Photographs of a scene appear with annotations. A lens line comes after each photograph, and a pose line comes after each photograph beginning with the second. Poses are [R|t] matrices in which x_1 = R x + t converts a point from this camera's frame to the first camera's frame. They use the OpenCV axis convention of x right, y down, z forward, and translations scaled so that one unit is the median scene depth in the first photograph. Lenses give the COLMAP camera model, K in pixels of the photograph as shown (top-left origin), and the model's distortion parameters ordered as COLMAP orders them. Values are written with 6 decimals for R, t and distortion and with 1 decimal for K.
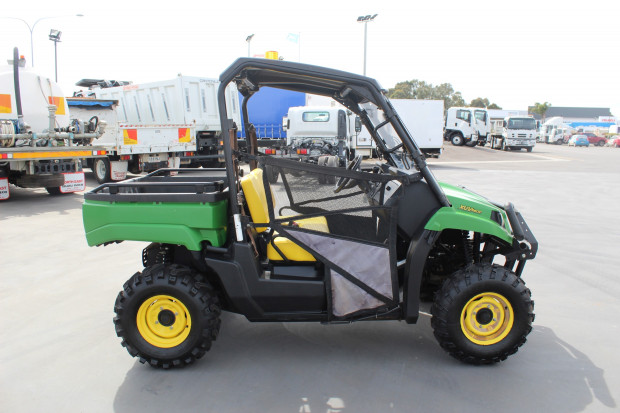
lens RADIAL K [[517.9, 0, 314.9], [0, 517.9, 206.8], [0, 0, 1]] dist [-0.165348, 0.147943]
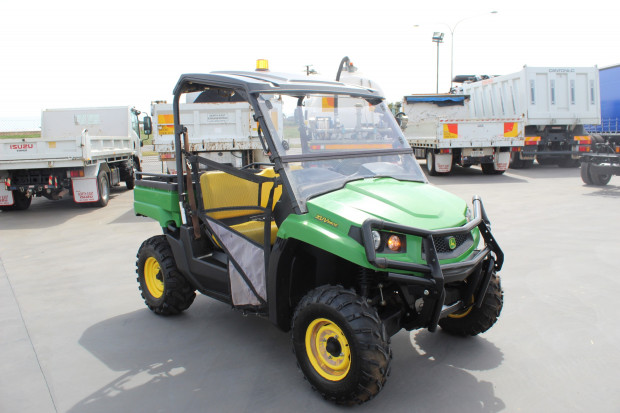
lens RADIAL K [[516.0, 0, 314.6], [0, 516.0, 205.7], [0, 0, 1]] dist [-0.161194, 0.138585]
pose [[0.682408, 0.092194, -0.725134, 0.203794], [-0.082689, 0.995383, 0.048736, -0.013485], [0.726279, 0.026703, 0.686881, 0.084432]]
